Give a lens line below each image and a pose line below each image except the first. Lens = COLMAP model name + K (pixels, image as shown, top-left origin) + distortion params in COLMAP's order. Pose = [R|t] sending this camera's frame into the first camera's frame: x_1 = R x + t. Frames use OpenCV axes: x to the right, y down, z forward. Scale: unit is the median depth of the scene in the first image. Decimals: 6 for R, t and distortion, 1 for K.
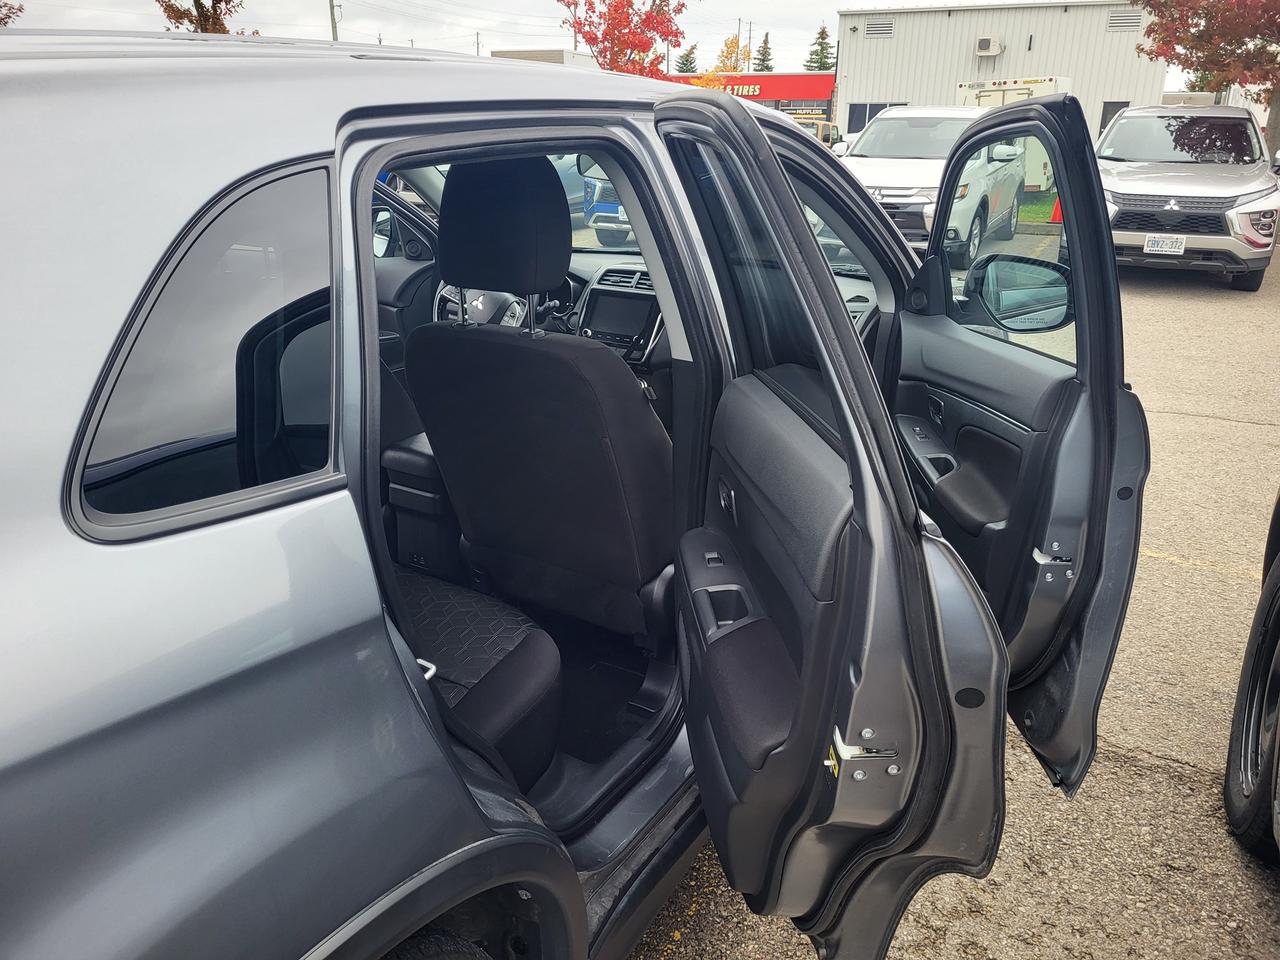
lens RADIAL K [[962.5, 0, 642.6], [0, 962.5, 472.0], [0, 0, 1]] dist [0.053653, -0.052986]
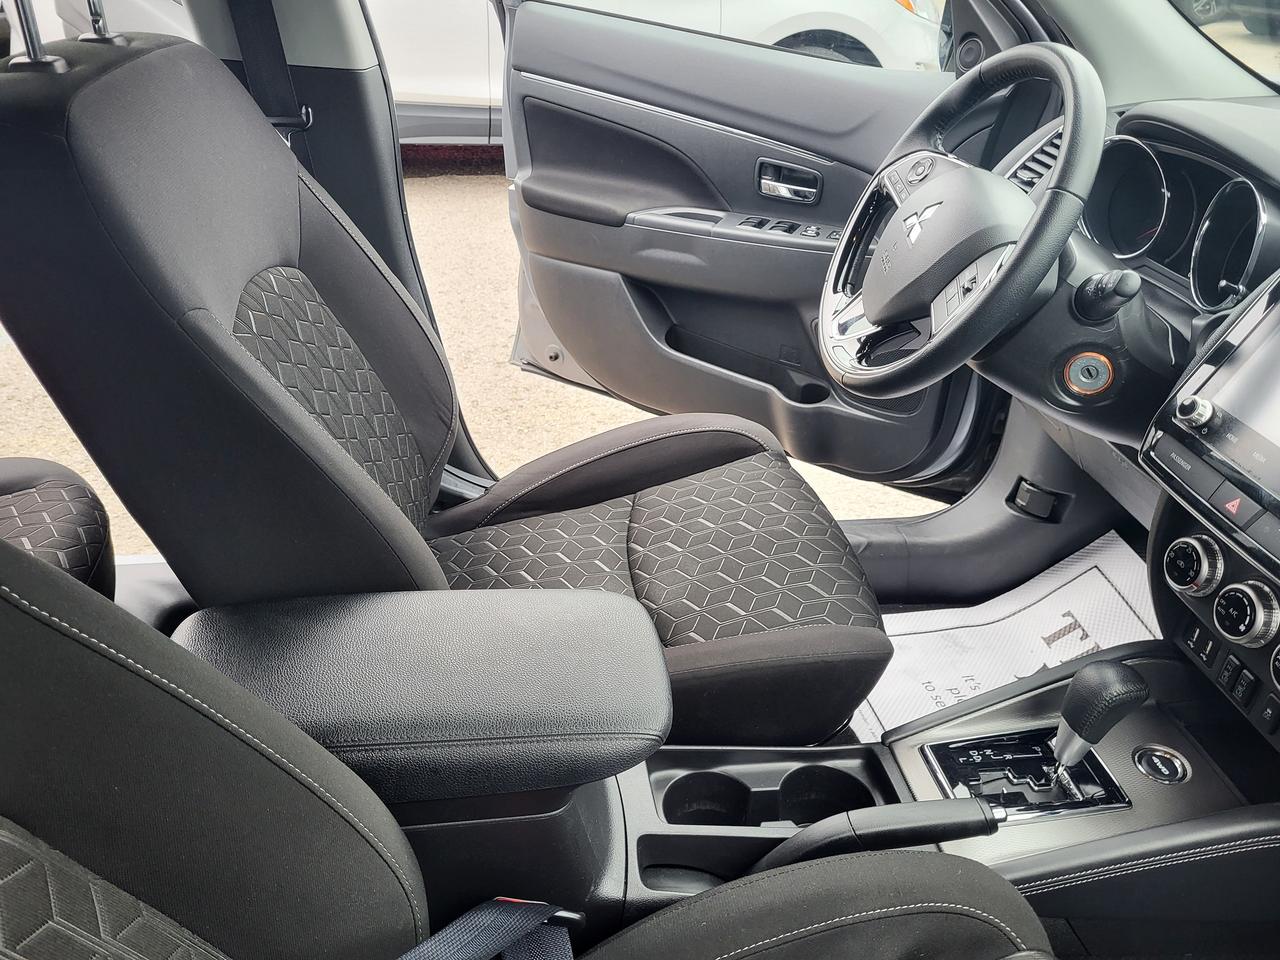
lens RADIAL K [[985.5, 0, 627.8], [0, 985.5, 469.3], [0, 0, 1]] dist [0.044922, -0.040032]
pose [[0.631890, 0.381233, -0.674816, 0.054298], [-0.265318, 0.924459, 0.273827, -0.215606], [0.728232, 0.006012, 0.685305, 0.893096]]
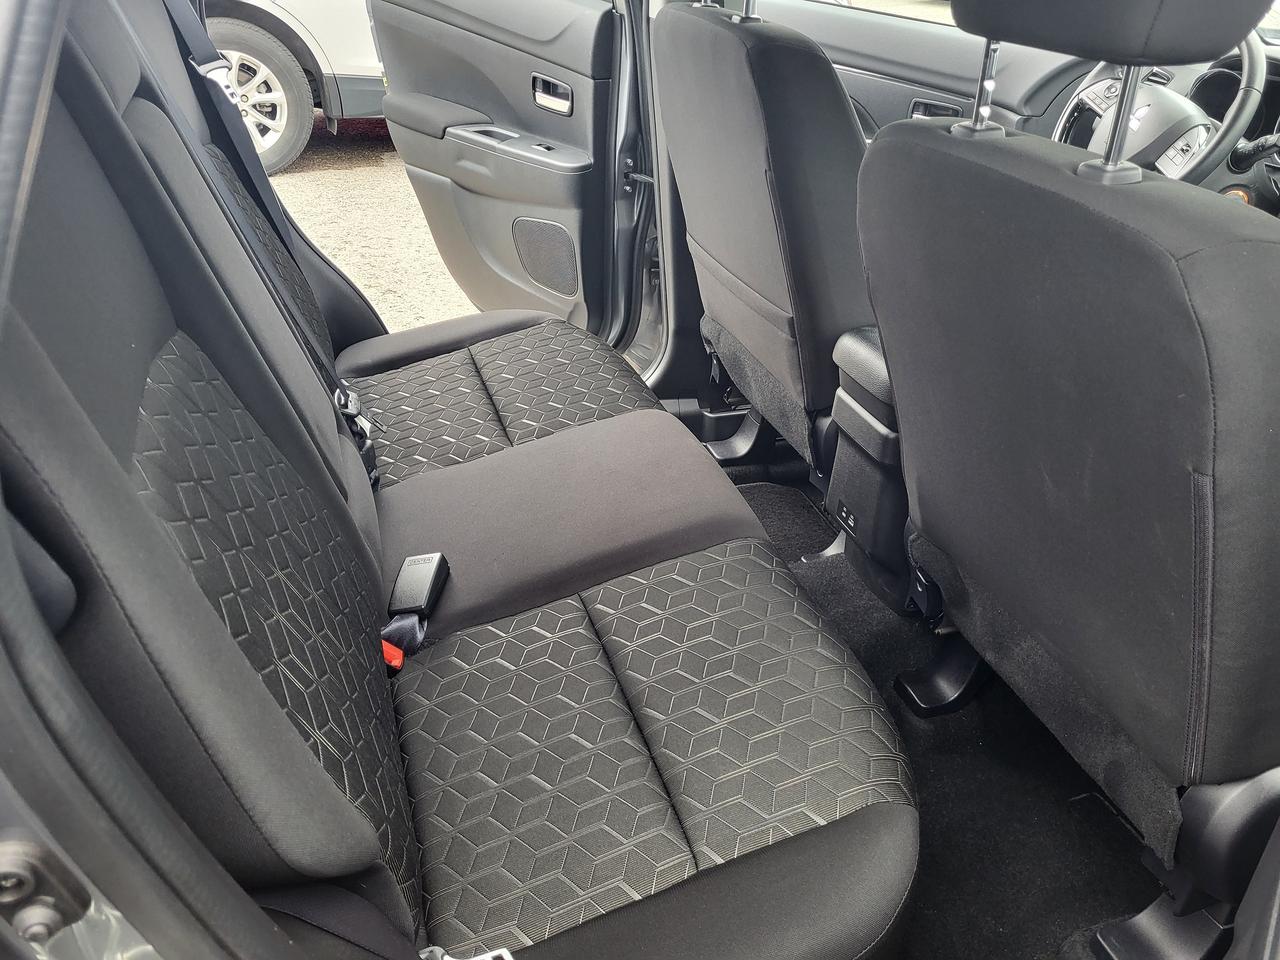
lens RADIAL K [[962.5, 0, 642.6], [0, 962.5, 472.0], [0, 0, 1]] dist [0.053653, -0.052986]
pose [[0.761311, 0.342341, -0.550643, 0.003586], [-0.239989, 0.937716, 0.251183, -0.067193], [0.602338, -0.059080, 0.796052, 0.442755]]
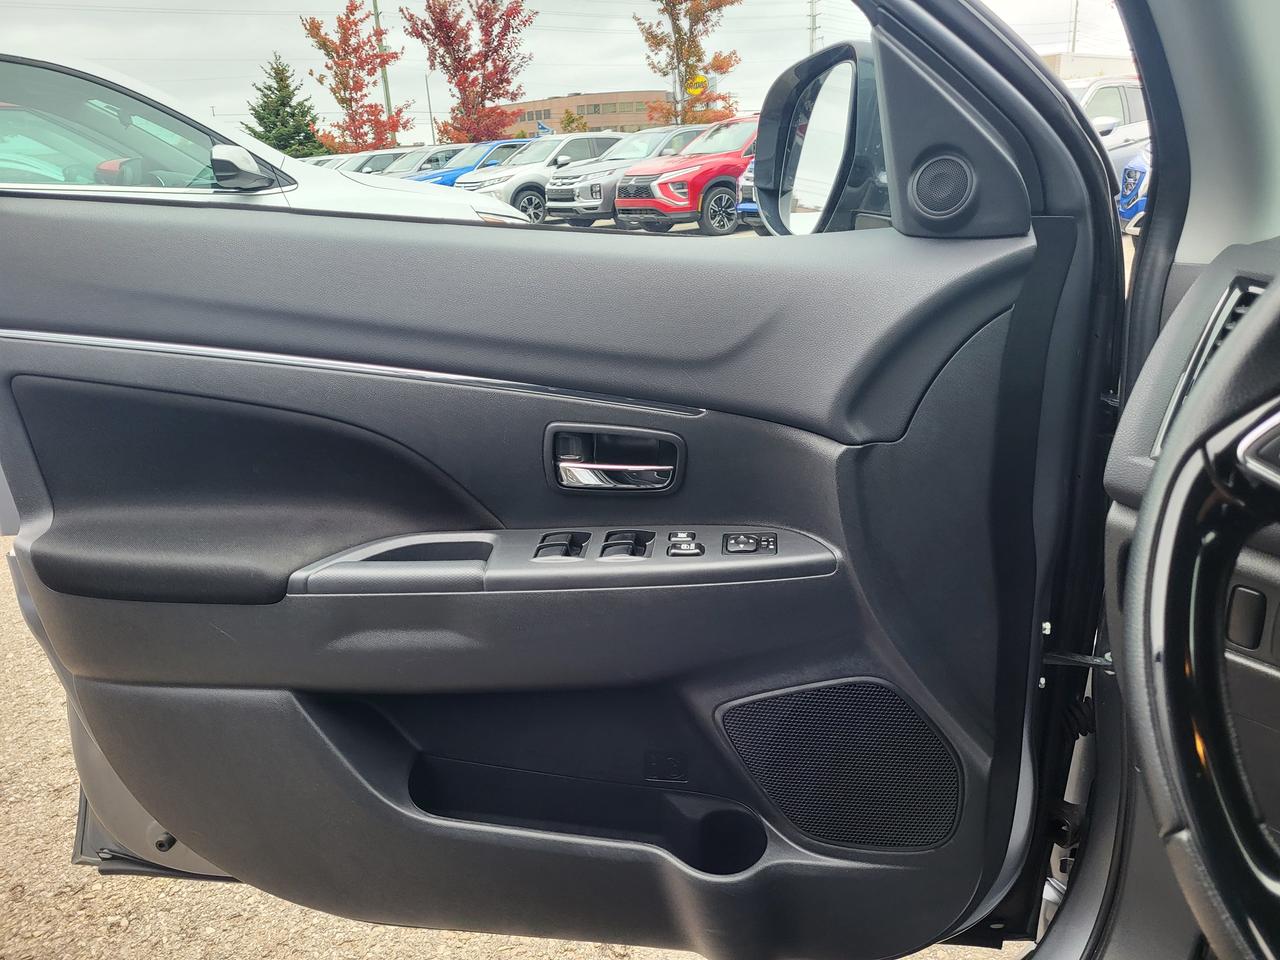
lens RADIAL K [[975.2, 0, 619.4], [0, 975.2, 455.4], [0, 0, 1]] dist [0.069905, -0.068621]
pose [[0.890832, 0.076765, -0.447801, -0.299698], [-0.096581, 0.995092, -0.021548, -0.238186], [0.443949, 0.062445, 0.893874, 1.165817]]
